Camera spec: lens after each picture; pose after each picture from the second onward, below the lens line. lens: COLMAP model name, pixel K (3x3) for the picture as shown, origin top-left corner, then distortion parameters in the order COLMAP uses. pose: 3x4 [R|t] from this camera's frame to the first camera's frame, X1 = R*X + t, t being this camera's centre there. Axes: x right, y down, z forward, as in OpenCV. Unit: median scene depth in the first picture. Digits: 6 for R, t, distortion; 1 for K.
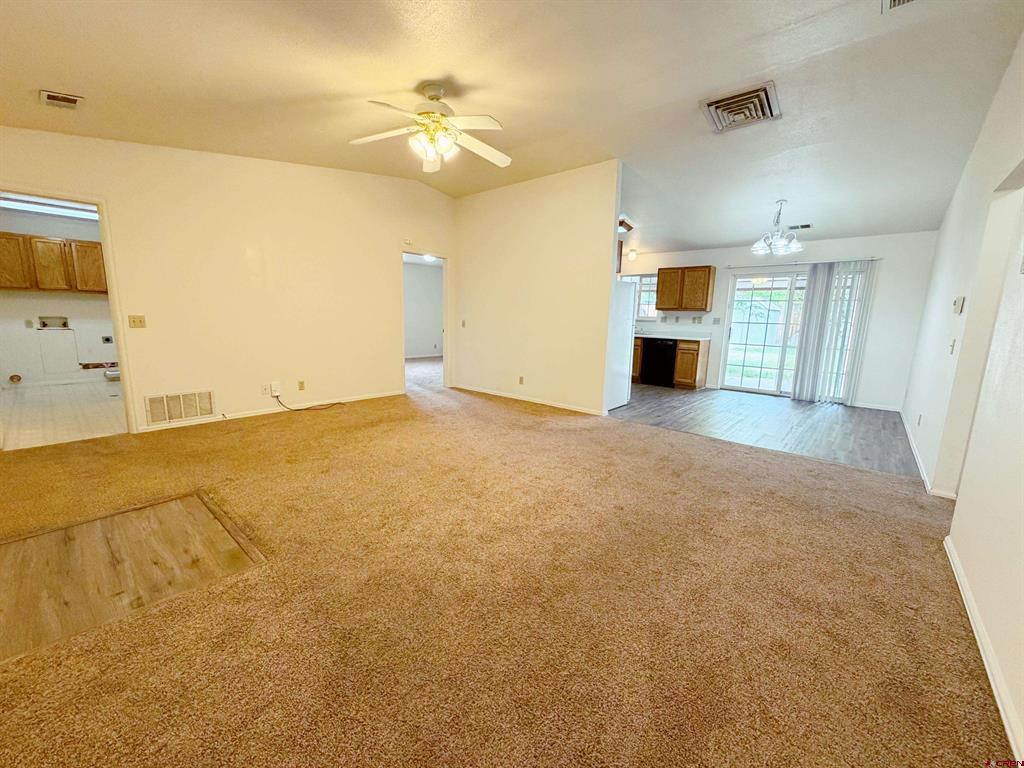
lens RADIAL K [[408.4, 0, 512.0], [0, 408.4, 384.4], [0, 0, 1]] dist [-0.001298, 0.000860]
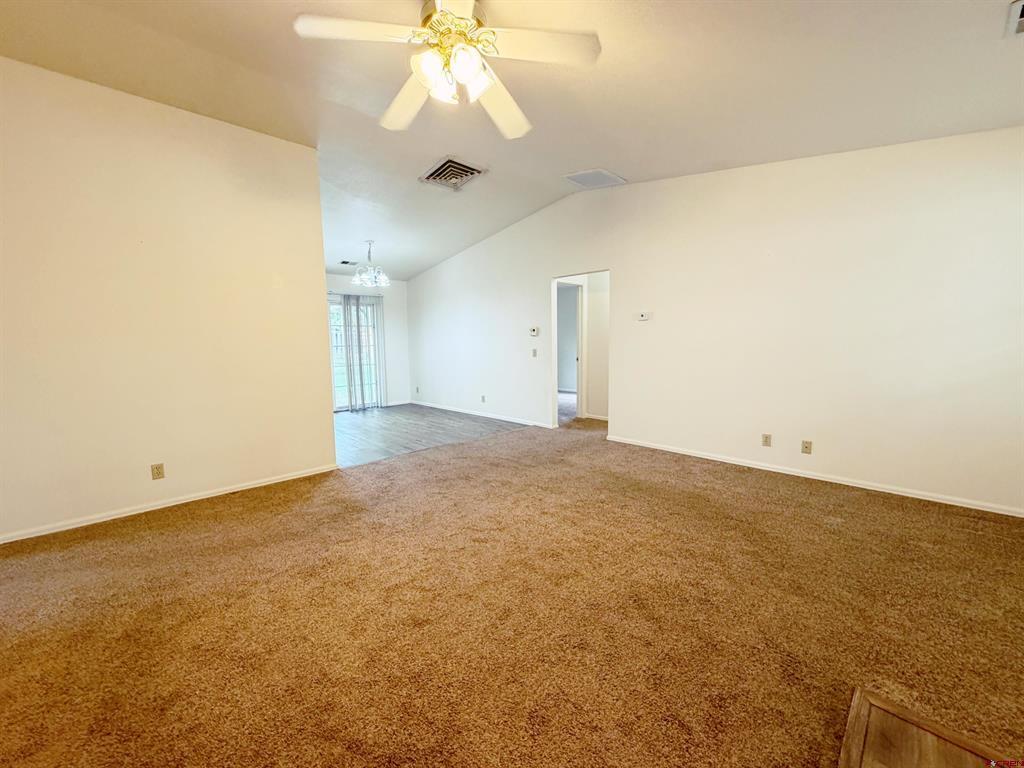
lens RADIAL K [[408.4, 0, 508.8], [0, 408.4, 380.6], [0, 0, 1]] dist [-0.001298, 0.000860]
pose [[0.091643, -0.124542, 0.987973, -0.367296], [0.186473, 0.976744, 0.105829, -0.081052], [-0.978176, 0.174532, 0.112736, 0.402483]]
